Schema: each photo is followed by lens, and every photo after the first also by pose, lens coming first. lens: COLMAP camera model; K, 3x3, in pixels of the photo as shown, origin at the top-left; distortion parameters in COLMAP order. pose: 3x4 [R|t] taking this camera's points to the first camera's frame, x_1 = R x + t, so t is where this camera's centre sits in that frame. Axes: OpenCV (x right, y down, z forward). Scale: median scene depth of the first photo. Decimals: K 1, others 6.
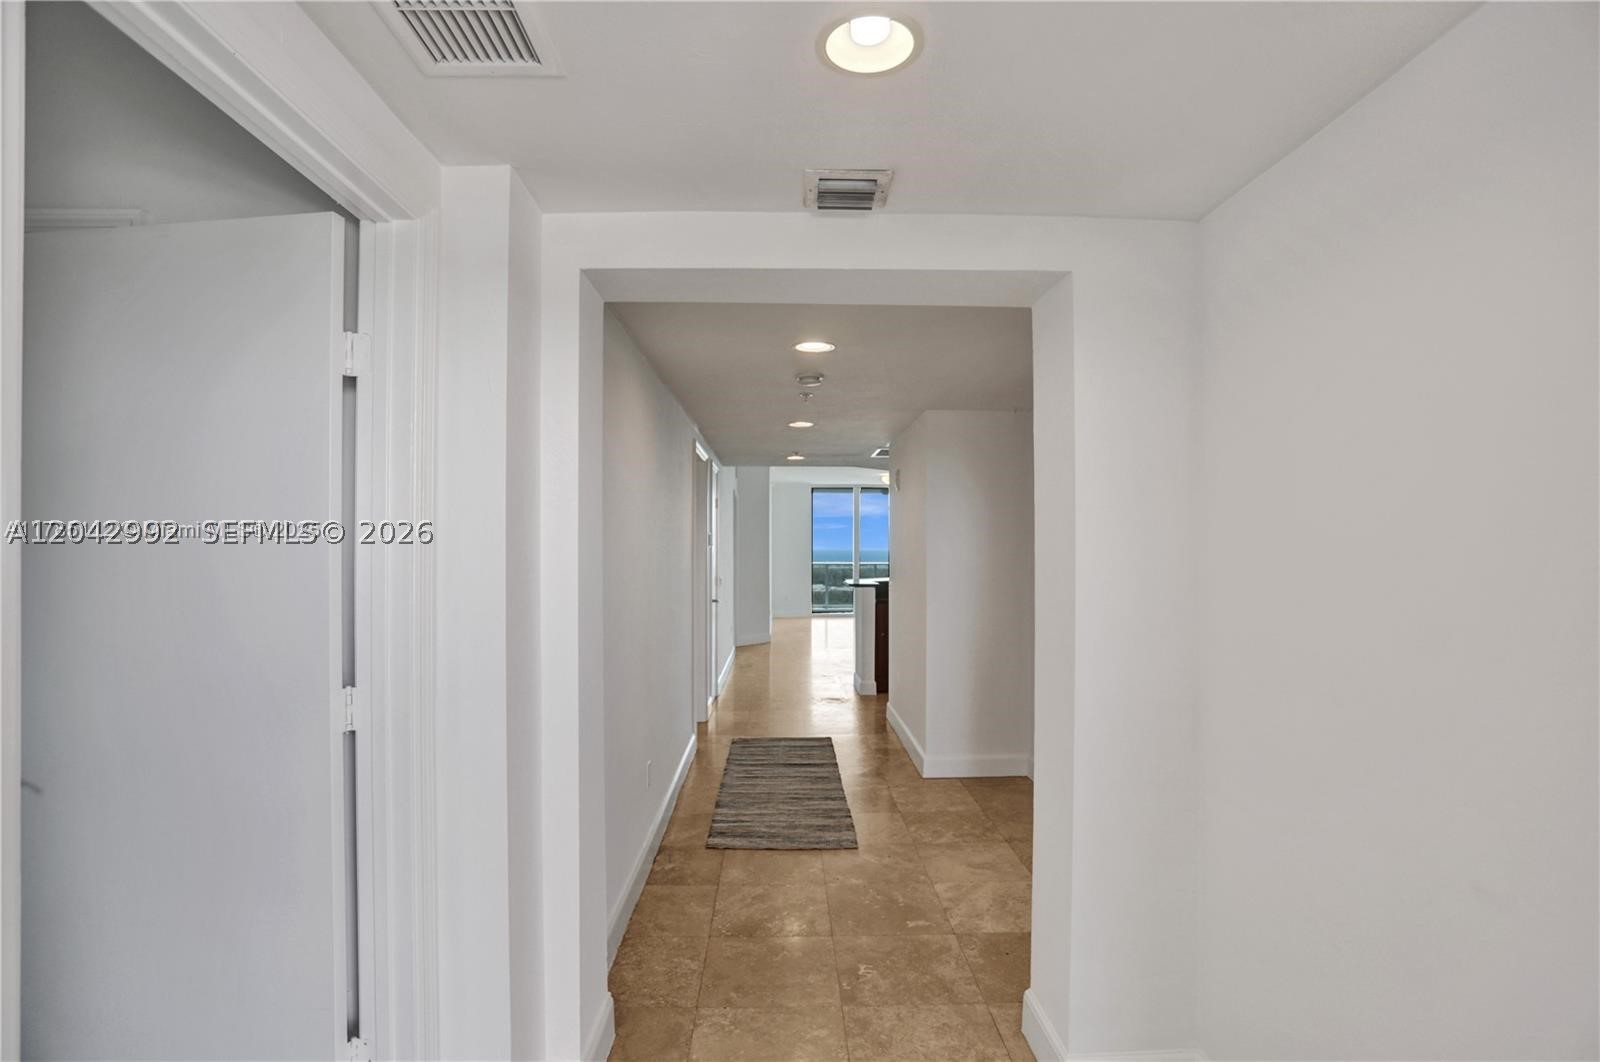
lens RADIAL K [[805.6, 0, 800.0], [0, 805.6, 531.0], [0, 0, 1]] dist [-0.027979, 0.000736]
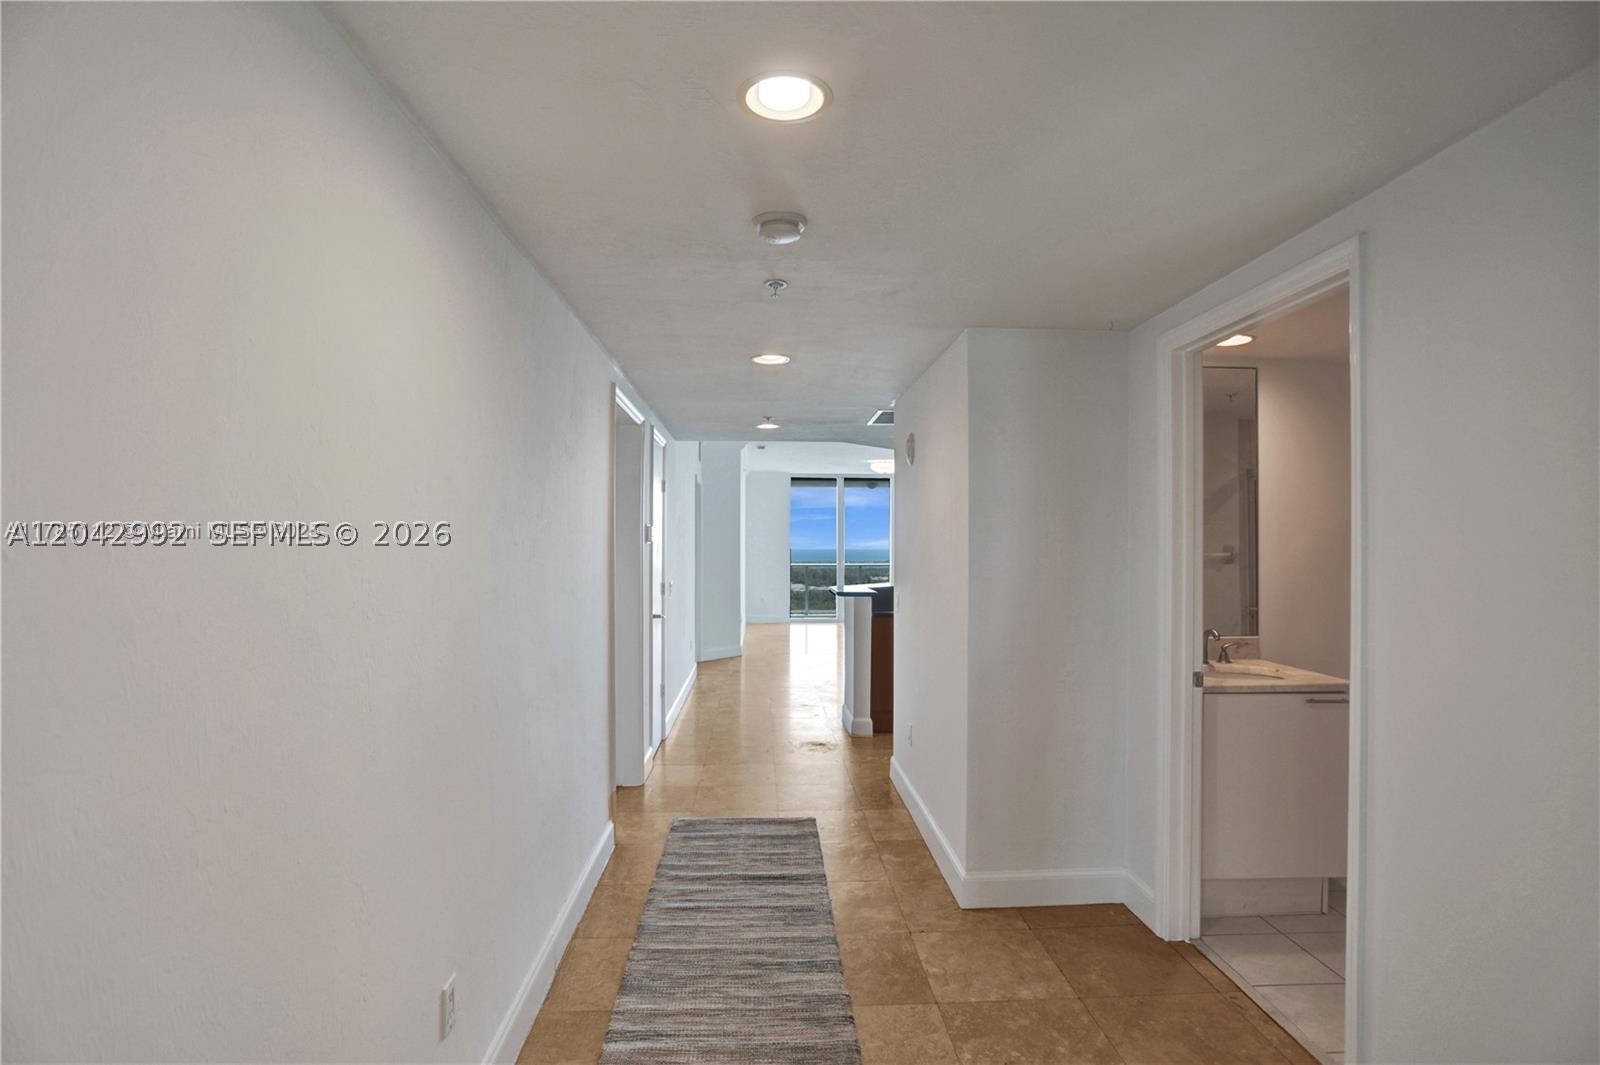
lens RADIAL K [[805.6, 0, 800.0], [0, 805.6, 532.5], [0, 0, 1]] dist [-0.027979, 0.000736]
pose [[0.999673, 0.001978, 0.025480, 0.007722], [-0.002098, 0.999987, 0.004708, 0.007043], [-0.025470, -0.004760, 0.999664, 0.310740]]
